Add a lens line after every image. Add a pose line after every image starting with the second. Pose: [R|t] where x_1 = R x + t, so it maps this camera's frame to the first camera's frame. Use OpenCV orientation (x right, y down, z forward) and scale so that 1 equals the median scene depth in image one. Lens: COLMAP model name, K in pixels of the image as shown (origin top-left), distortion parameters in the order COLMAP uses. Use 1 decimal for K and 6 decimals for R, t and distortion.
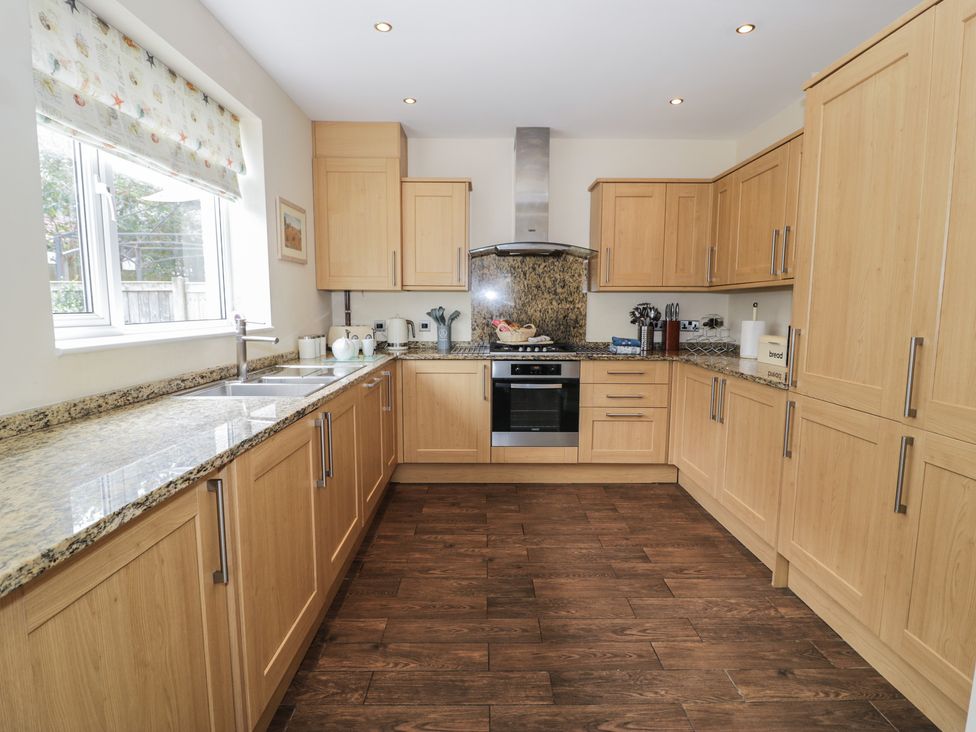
lens RADIAL K [[514.1, 0, 490.5], [0, 514.1, 361.4], [0, 0, 1]] dist [-0.000126, -0.013807]
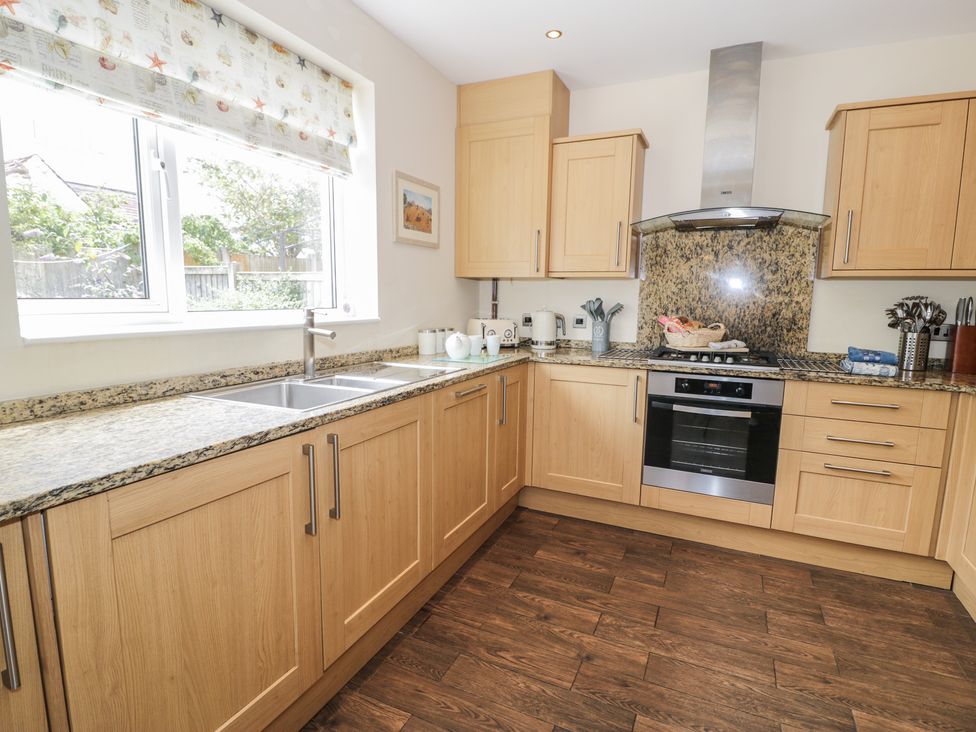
lens RADIAL K [[514.1, 0, 485.2], [0, 514.1, 364.5], [0, 0, 1]] dist [-0.000126, -0.013807]
pose [[0.900804, 0.066192, -0.429151, 0.111049], [-0.057323, 0.997791, 0.033575, -0.022937], [0.430425, -0.005644, 0.902609, 0.230468]]
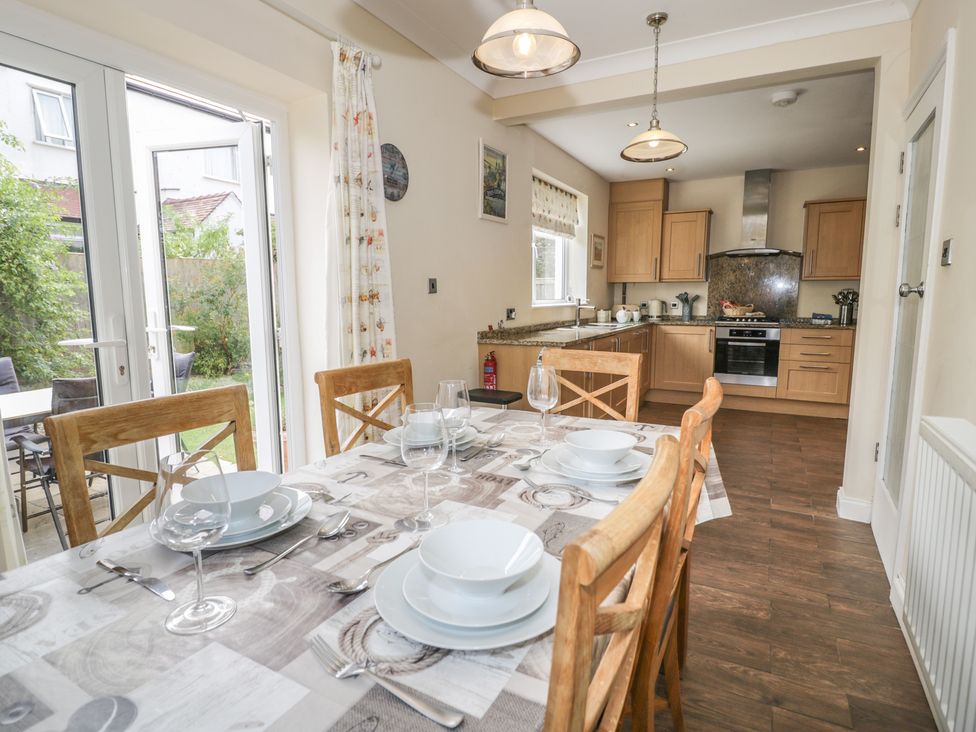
lens RADIAL K [[514.1, 0, 485.3], [0, 514.1, 364.5], [0, 0, 1]] dist [-0.000126, -0.013807]
pose [[0.870389, 0.060397, -0.488647, 0.166466], [-0.046440, 0.998094, 0.040644, 0.084568], [0.490170, -0.012683, 0.871535, -0.724293]]
